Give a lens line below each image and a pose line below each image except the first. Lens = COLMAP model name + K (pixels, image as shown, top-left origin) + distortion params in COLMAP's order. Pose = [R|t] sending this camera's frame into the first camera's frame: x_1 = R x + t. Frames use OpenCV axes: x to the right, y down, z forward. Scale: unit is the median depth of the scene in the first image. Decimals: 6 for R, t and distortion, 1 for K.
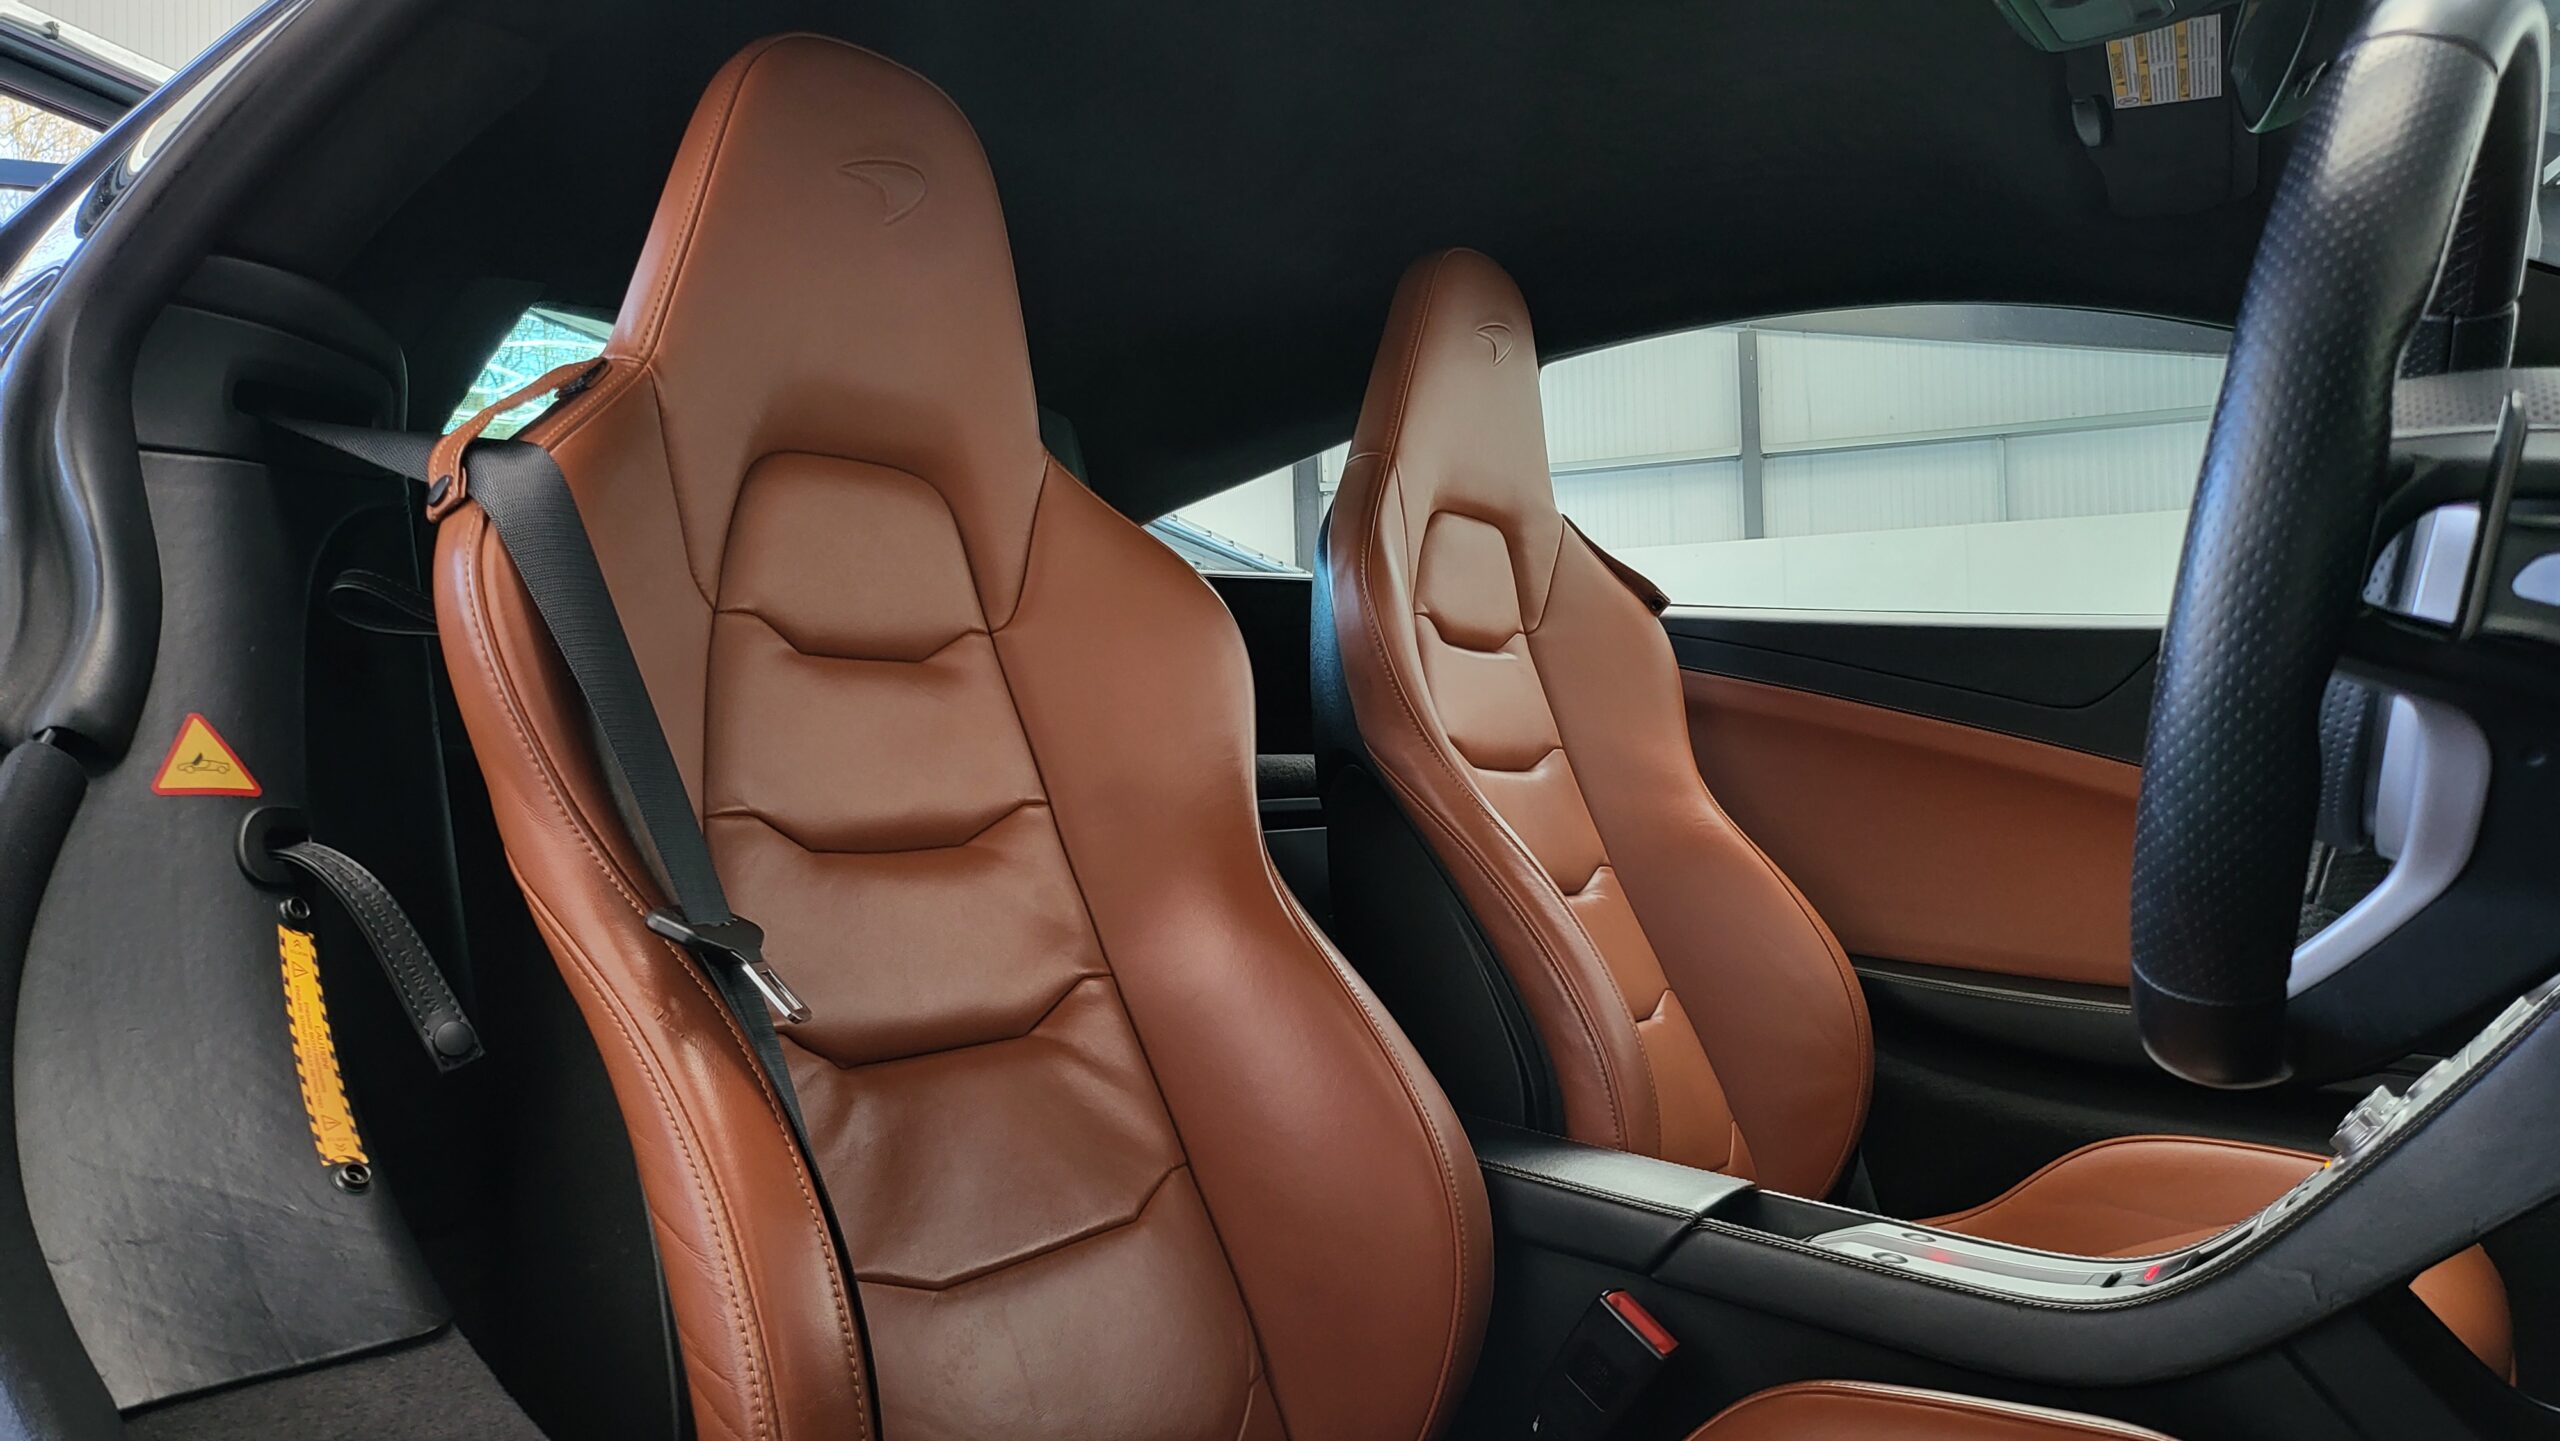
lens RADIAL K [[1700.5, 0, 1280.3], [0, 1700.5, 719.3], [0, 0, 1]] dist [0.008457, -0.002745]
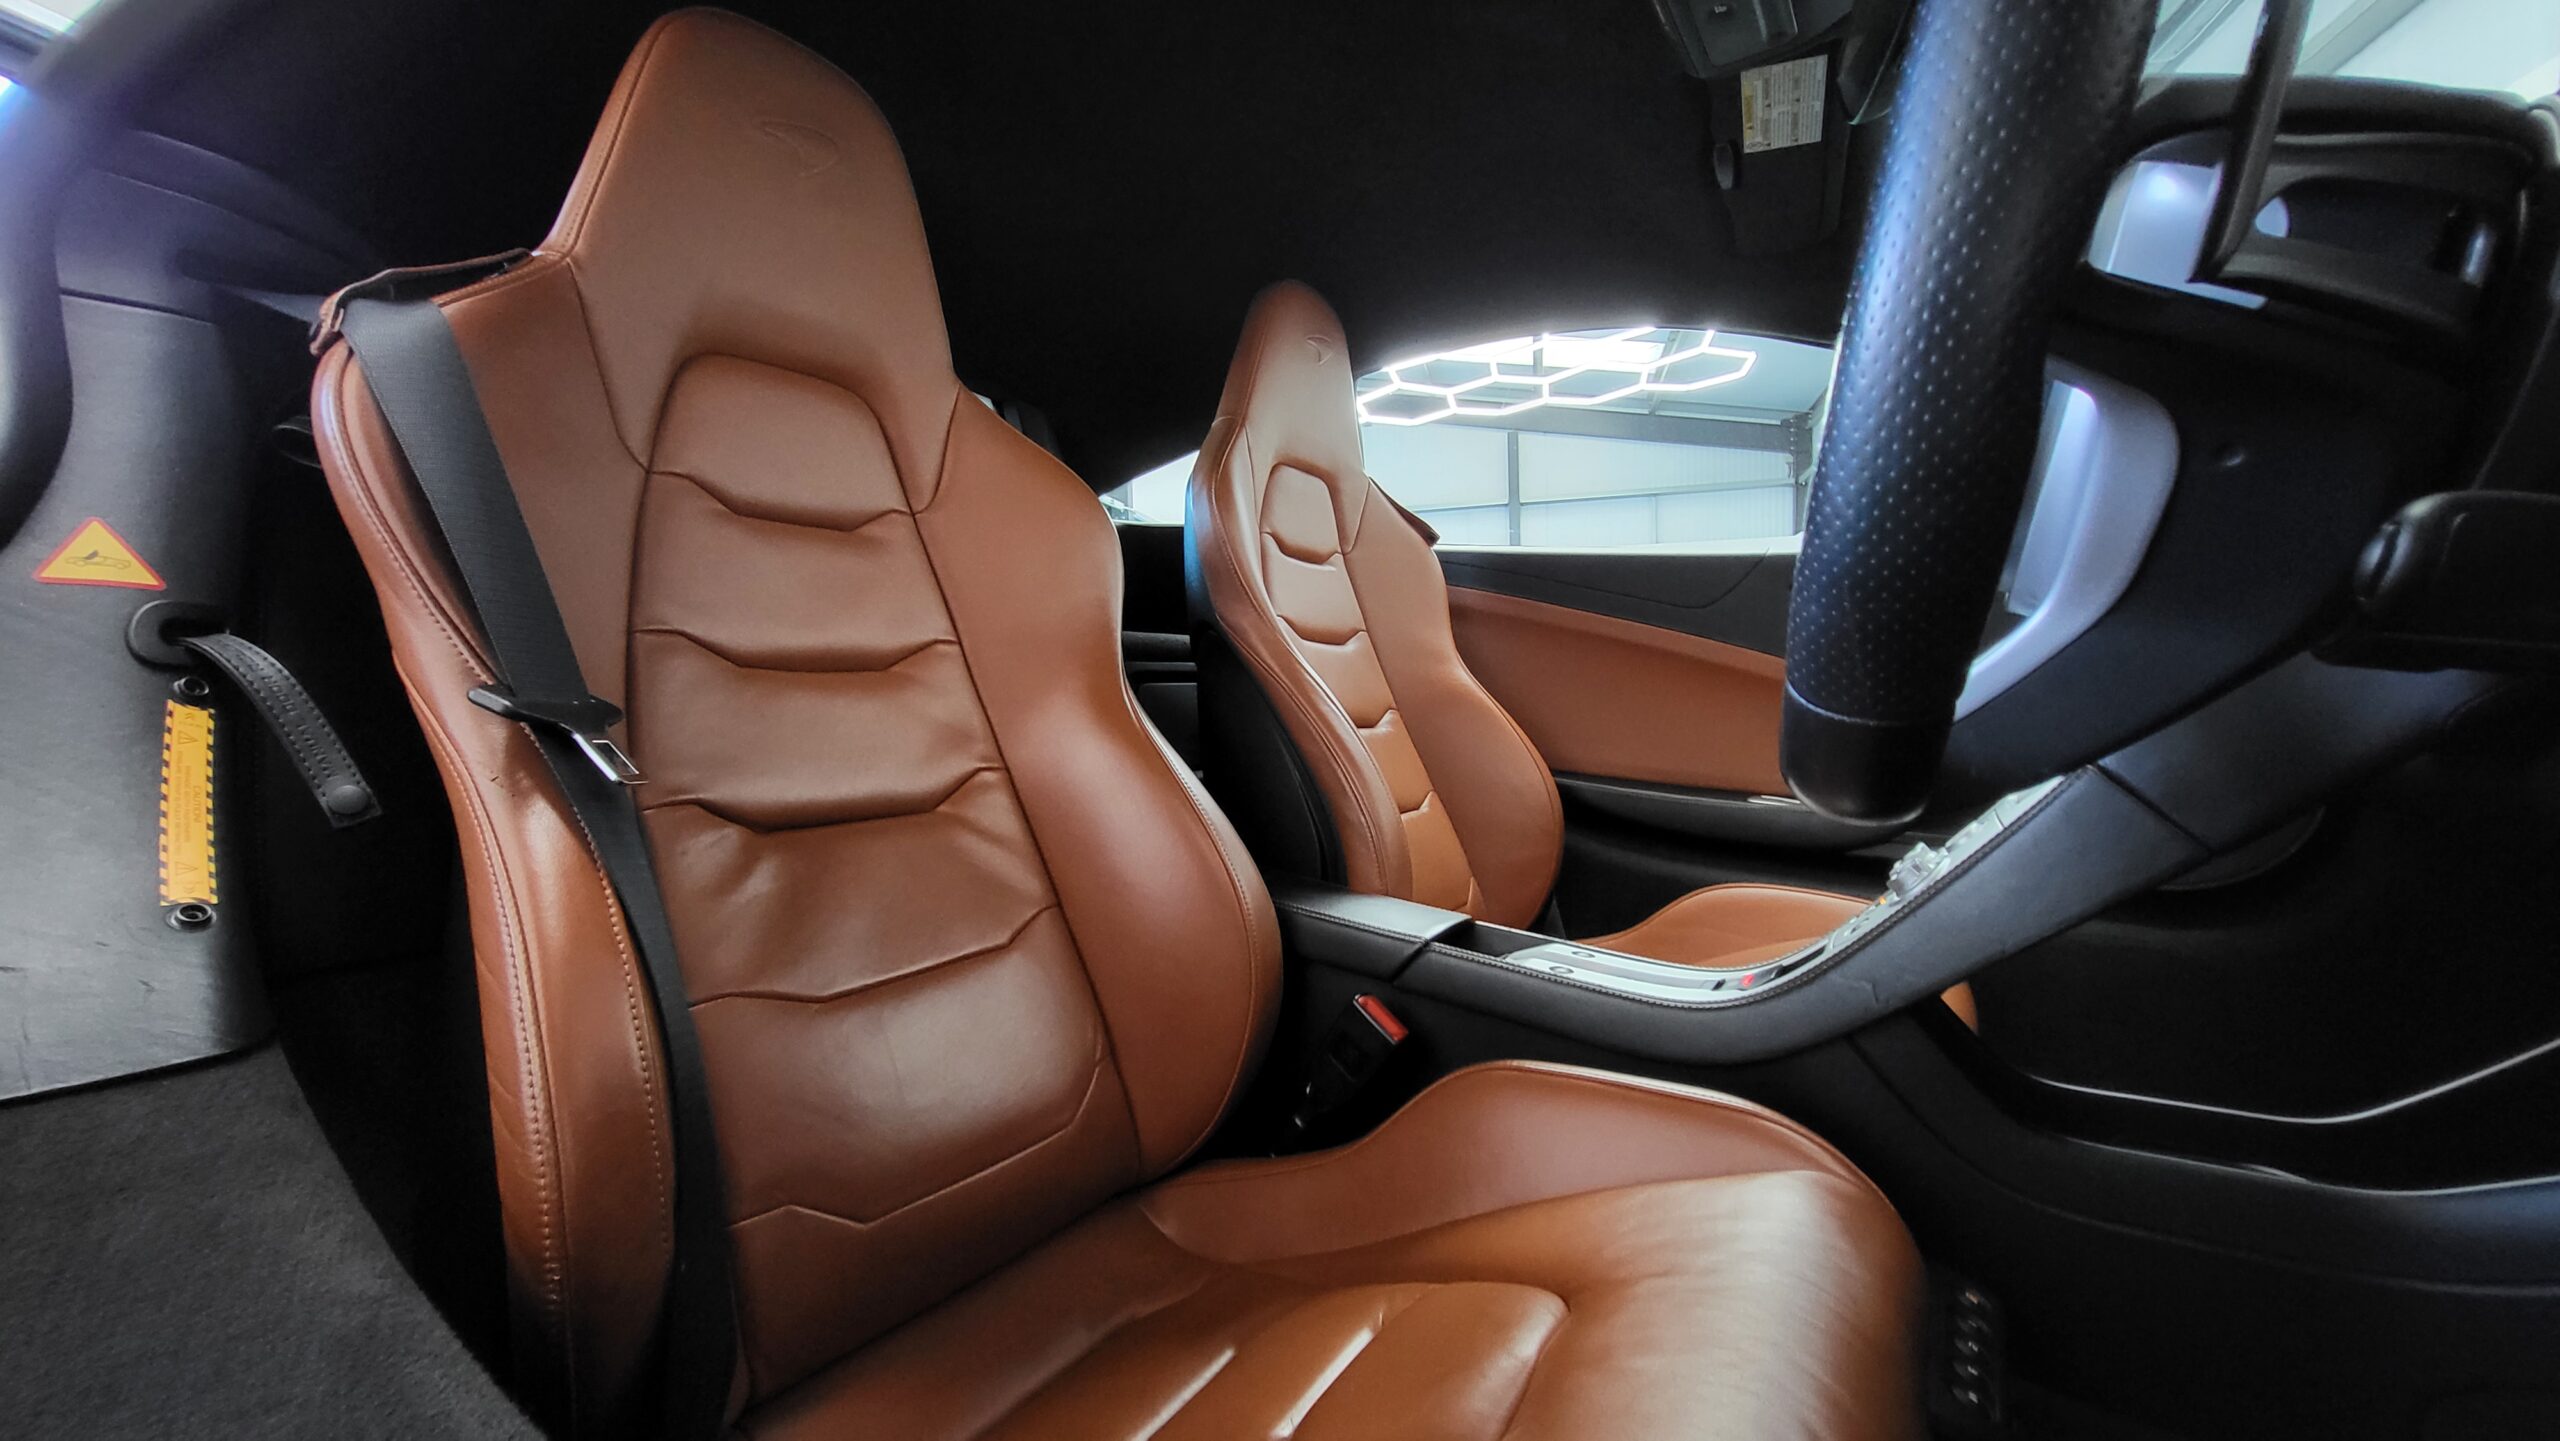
lens RADIAL K [[986.8, 0, 1279.3], [0, 986.8, 713.0], [0, 0, 1]] dist [-0.010075, 0.000329]
pose [[0.999193, 0.004204, 0.039938, 0.090975], [-0.006697, 0.998022, 0.062502, 0.056590], [-0.039596, -0.062719, 0.997245, 0.213245]]
